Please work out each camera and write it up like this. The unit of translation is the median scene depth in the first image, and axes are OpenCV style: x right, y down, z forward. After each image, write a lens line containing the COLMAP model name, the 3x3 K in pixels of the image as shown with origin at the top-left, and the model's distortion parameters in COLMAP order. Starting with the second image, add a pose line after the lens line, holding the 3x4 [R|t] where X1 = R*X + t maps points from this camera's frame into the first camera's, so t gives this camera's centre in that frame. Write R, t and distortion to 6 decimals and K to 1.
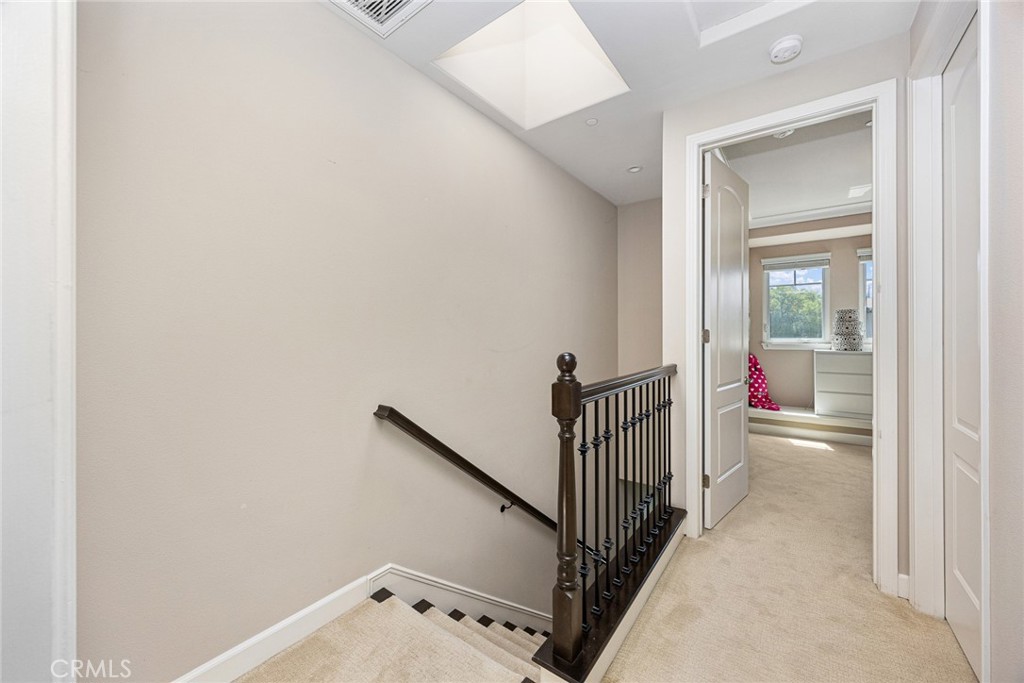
lens RADIAL K [[390.7, 0, 514.0], [0, 390.7, 339.5], [0, 0, 1]] dist [-0.001458, 0.000098]
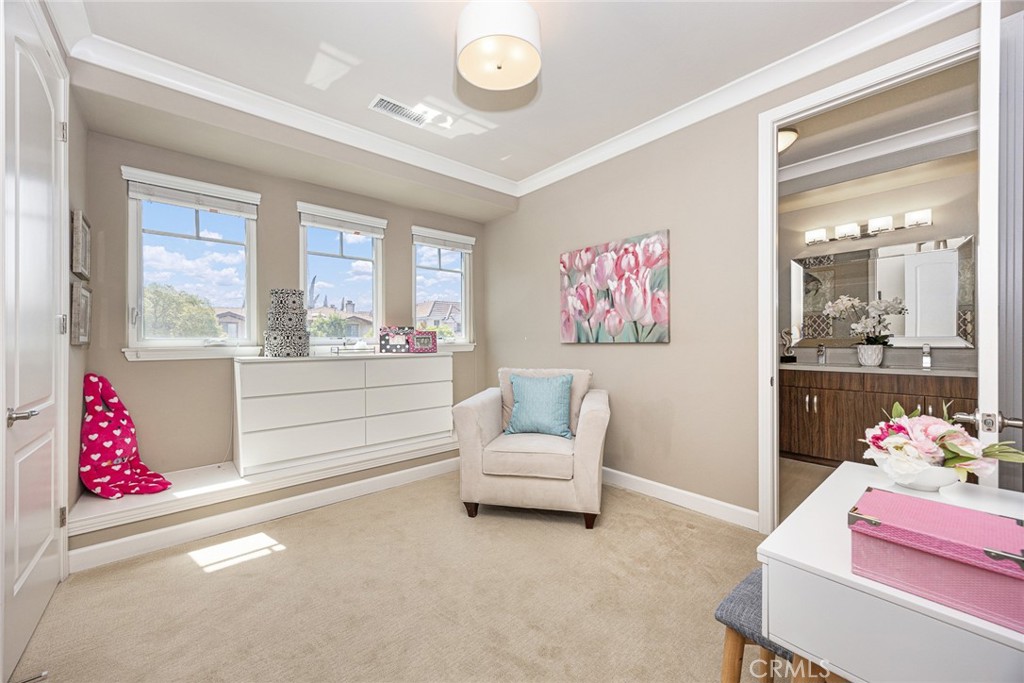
lens RADIAL K [[390.7, 0, 514.0], [0, 390.7, 339.5], [0, 0, 1]] dist [-0.001458, 0.000098]
pose [[0.221862, 0.010804, 0.975018, 0.297504], [0.013626, 0.999807, -0.014179, 0.013240], [-0.974983, 0.016432, 0.221672, 0.462491]]
